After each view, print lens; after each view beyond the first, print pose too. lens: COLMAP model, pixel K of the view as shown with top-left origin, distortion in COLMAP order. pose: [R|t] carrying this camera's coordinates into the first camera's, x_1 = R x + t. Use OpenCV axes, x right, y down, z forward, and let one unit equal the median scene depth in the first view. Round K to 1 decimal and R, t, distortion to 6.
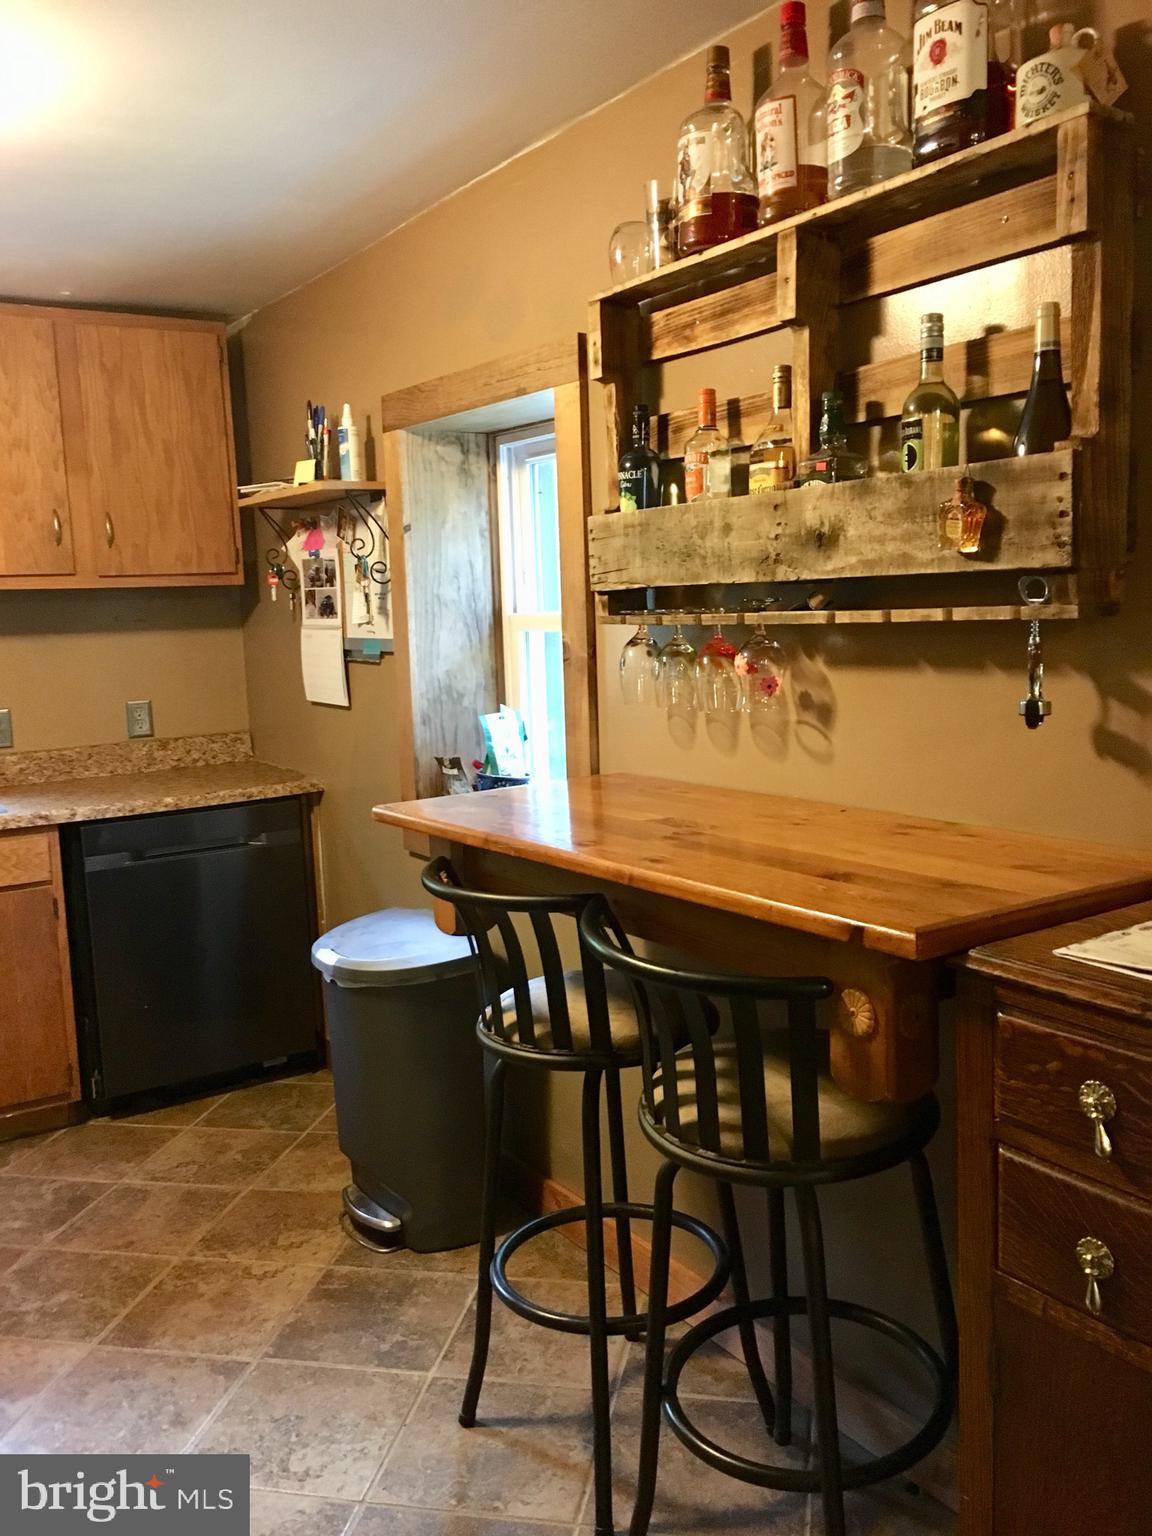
lens RADIAL K [[1315.8, 0, 583.3], [0, 1315.8, 773.0], [0, 0, 1]] dist [0.017428, -0.016455]
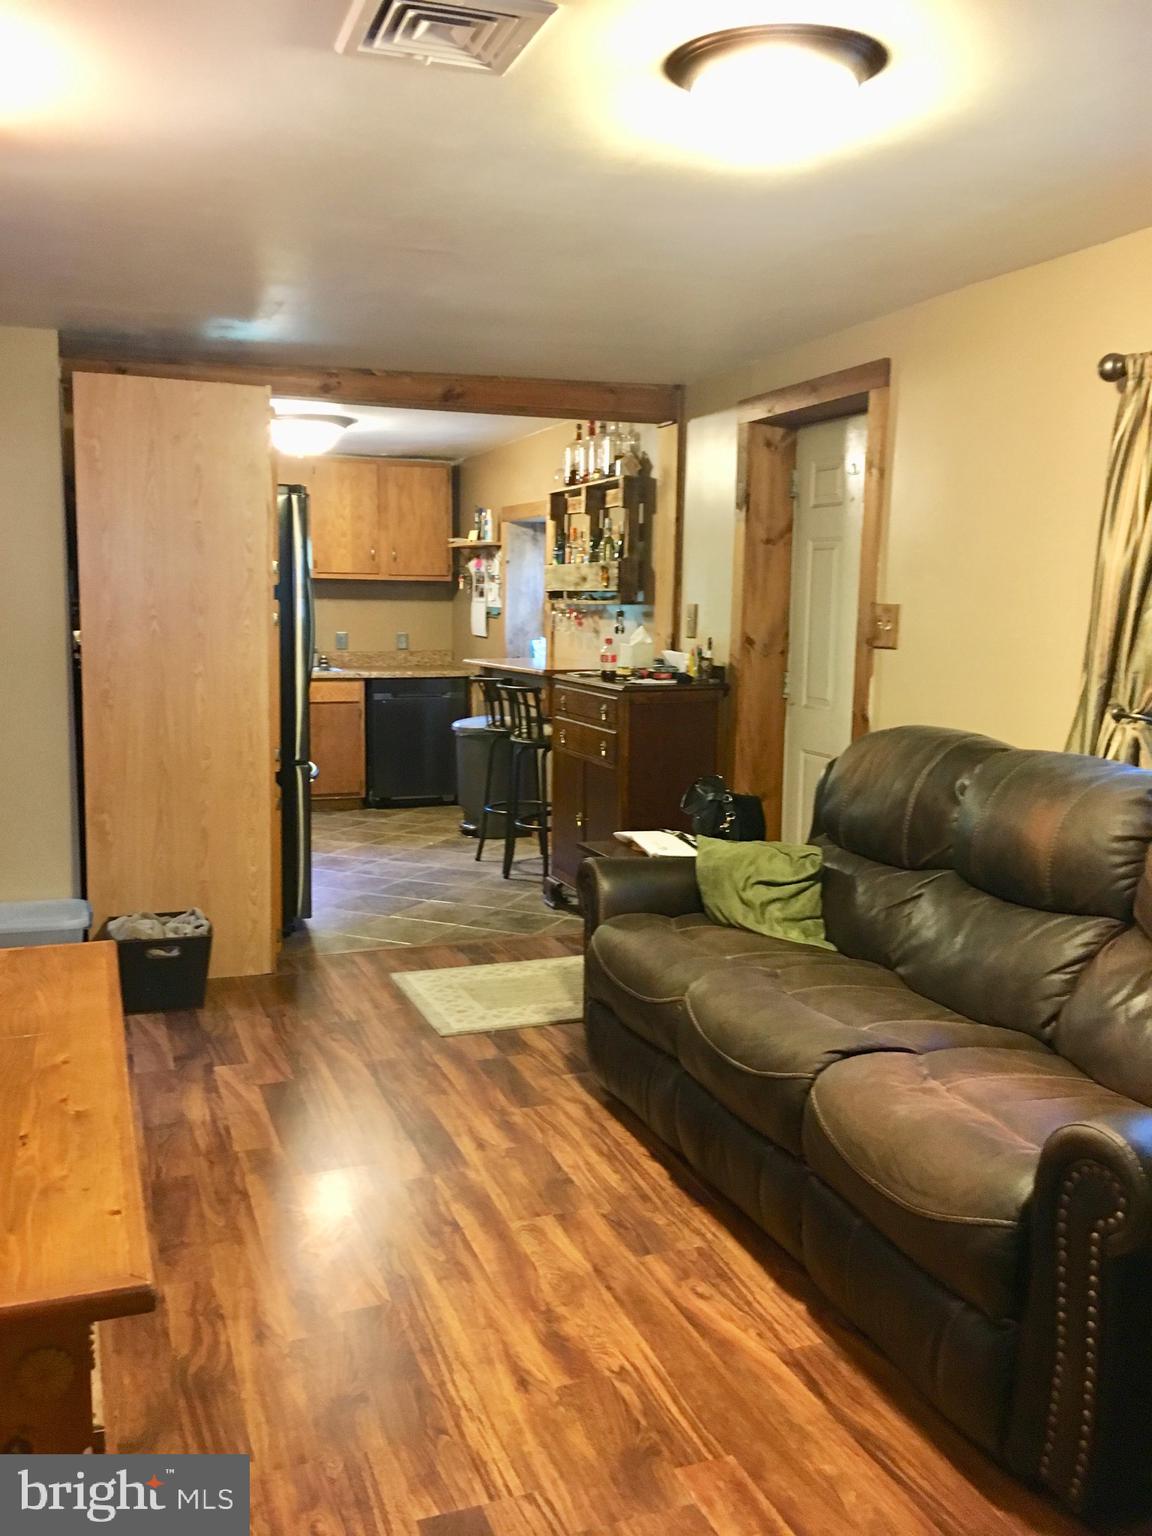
lens RADIAL K [[1315.8, 0, 569.6], [0, 1315.8, 767.7], [0, 0, 1]] dist [0.017428, -0.016455]
pose [[0.973519, 0.075341, -0.215834, 0.474438], [-0.075326, 0.997124, 0.008304, 0.147093], [0.215839, 0.008174, 0.976395, -1.205468]]
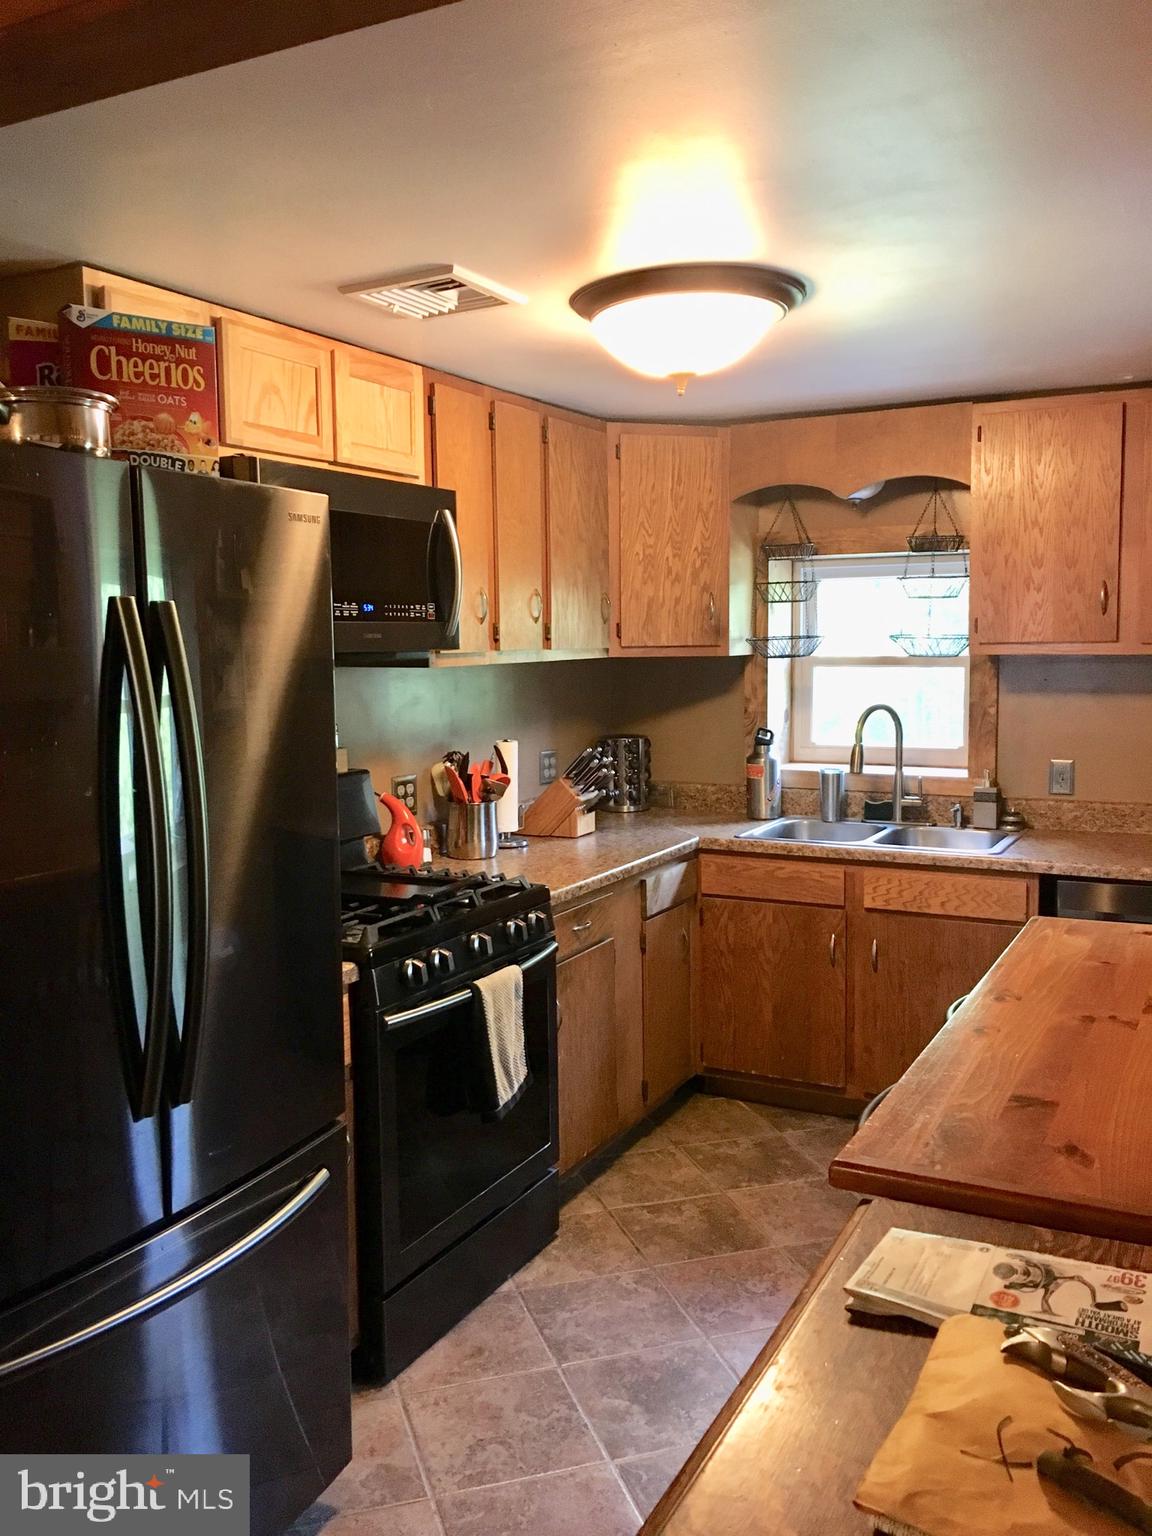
lens RADIAL K [[1315.8, 0, 574.3], [0, 1315.8, 768.9], [0, 0, 1]] dist [0.017428, -0.016455]
pose [[0.480808, 0.117053, -0.868978, 0.345203], [-0.119834, 0.990522, 0.067121, -0.072040], [0.868598, 0.071860, 0.490278, 0.123191]]
